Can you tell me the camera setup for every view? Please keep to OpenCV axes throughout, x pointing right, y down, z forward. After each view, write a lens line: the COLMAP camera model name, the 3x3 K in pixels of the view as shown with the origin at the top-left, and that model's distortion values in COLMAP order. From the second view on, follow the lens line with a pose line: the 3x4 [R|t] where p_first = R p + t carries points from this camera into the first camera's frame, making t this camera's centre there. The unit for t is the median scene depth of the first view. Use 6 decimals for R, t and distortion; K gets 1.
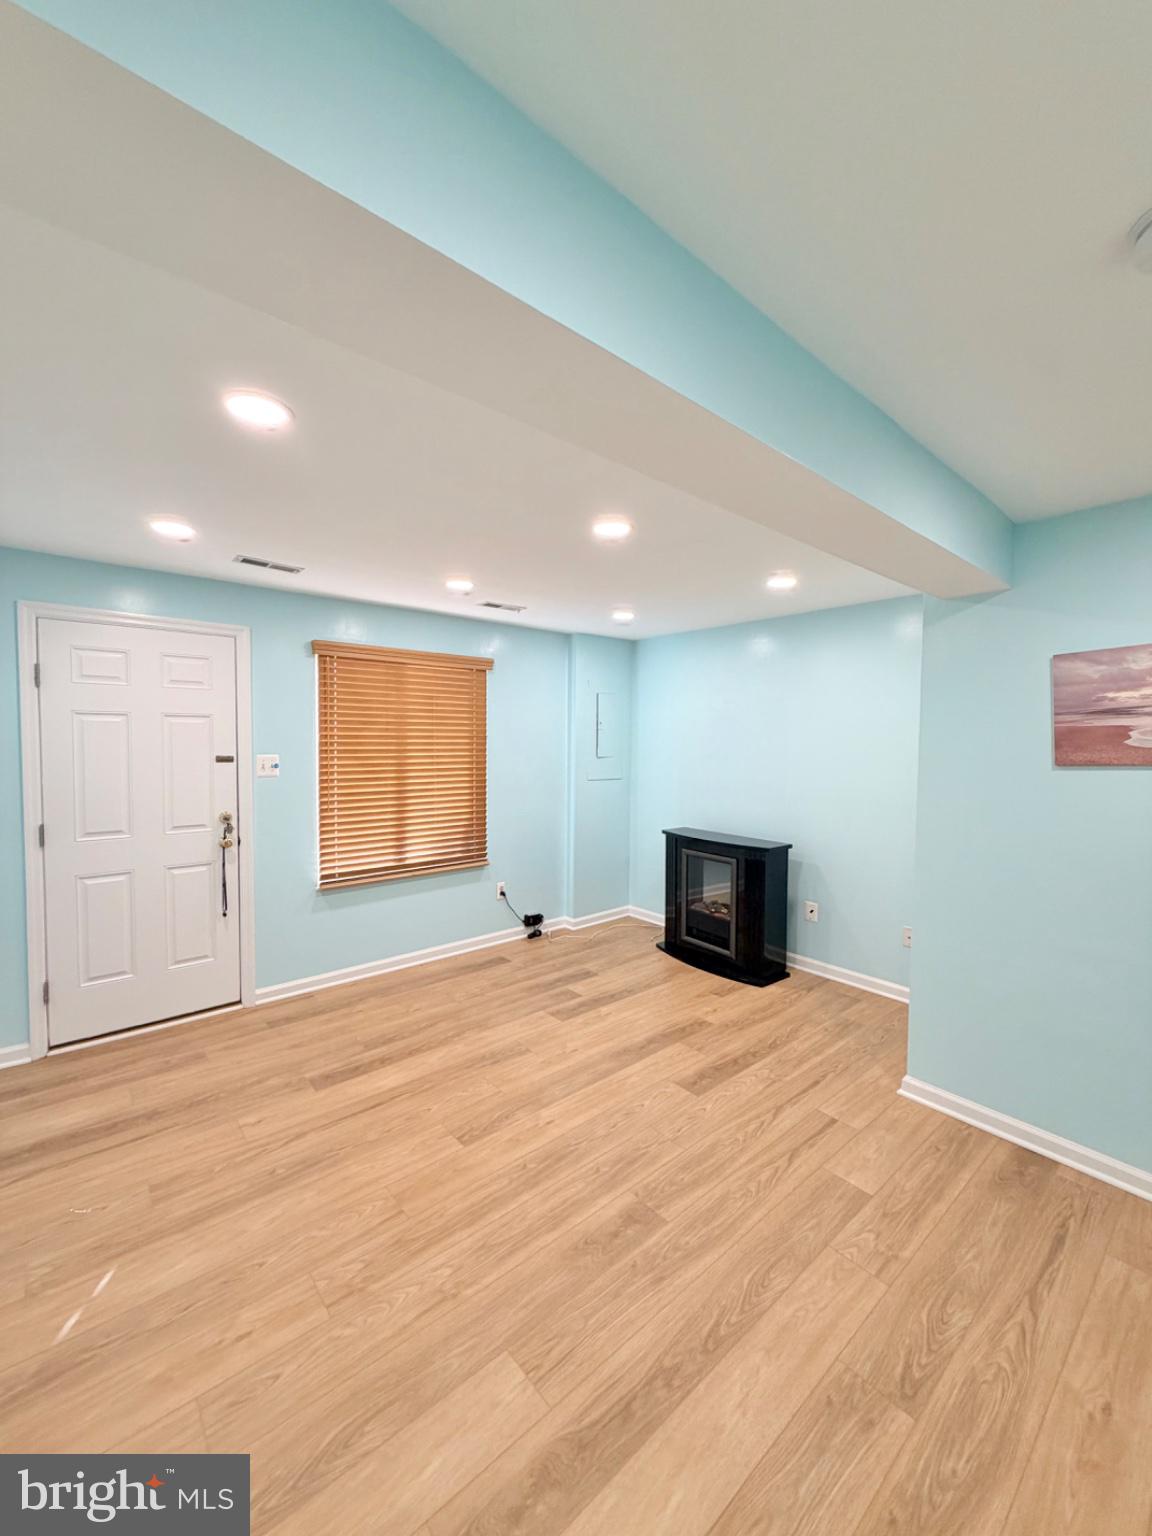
lens RADIAL K [[608.6, 0, 576.0], [0, 608.6, 768.0], [0, 0, 1]] dist [-0.000270, 0.000372]
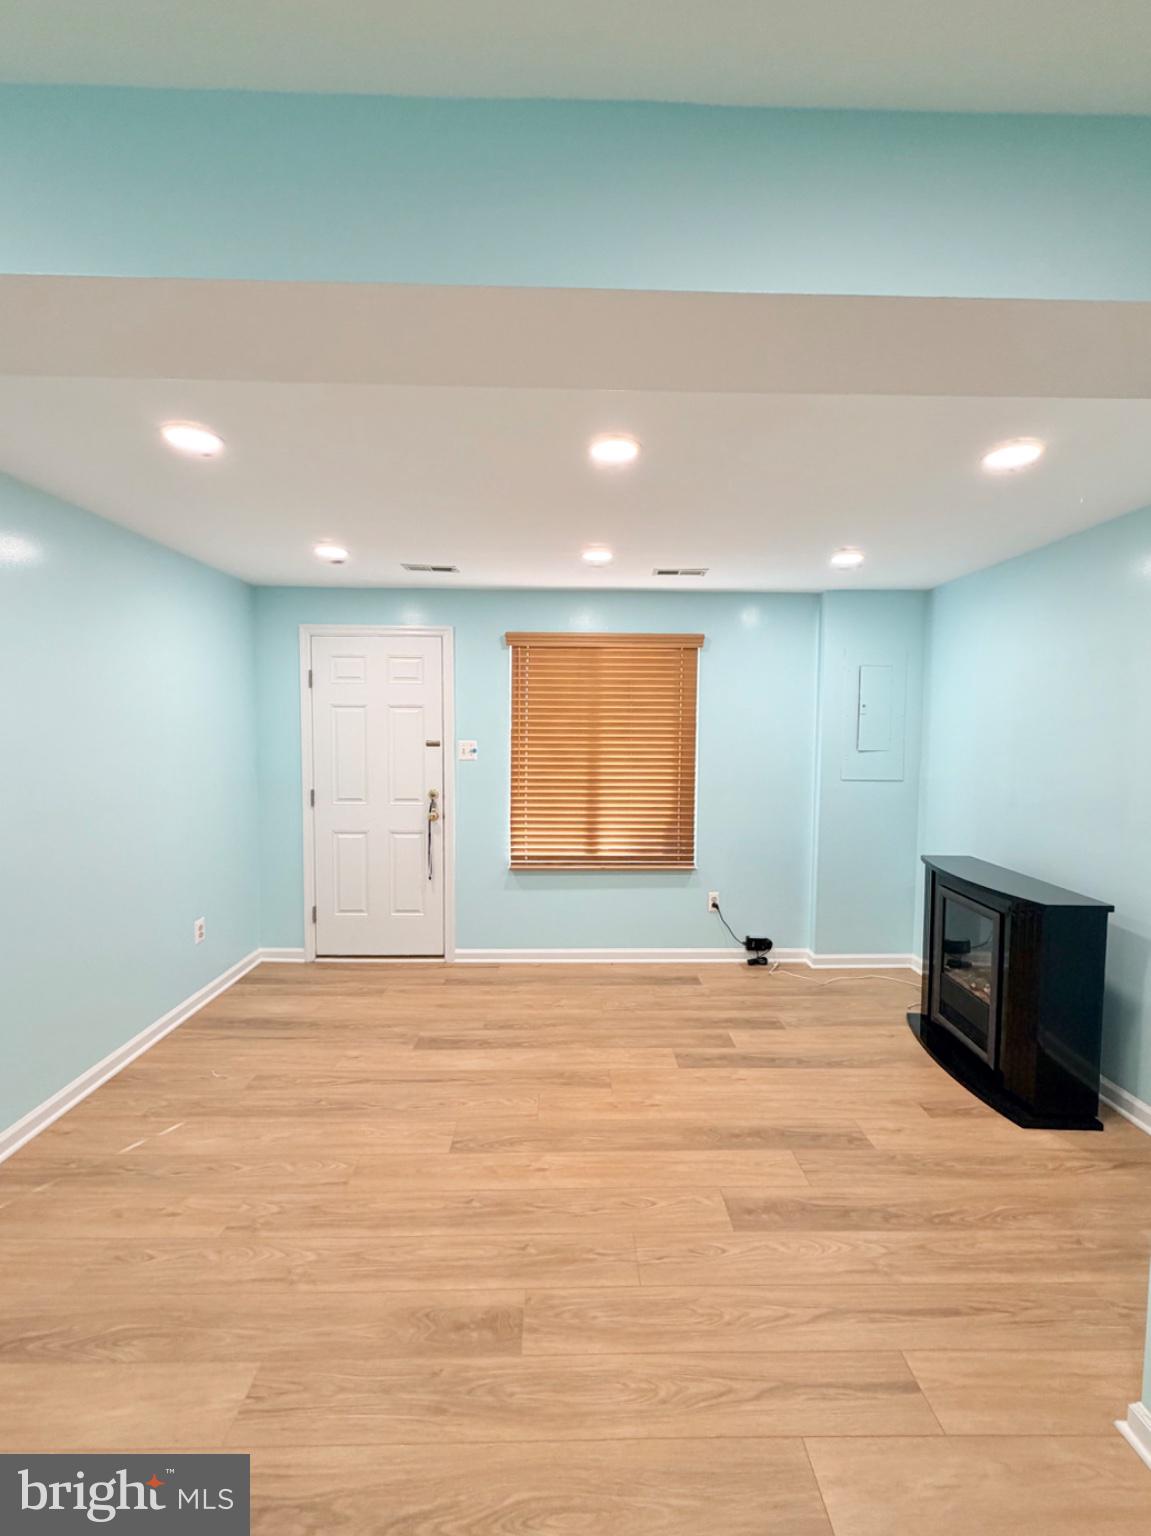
lens RADIAL K [[628.8, 0, 575.5], [0, 628.8, 768.0], [0, 0, 1]] dist [-0.000170, 0.000483]
pose [[0.774048, 0.037945, -0.631988, 0.392864], [-0.031343, 0.999275, 0.021608, -0.002848], [0.632350, 0.003083, 0.774677, 0.252720]]
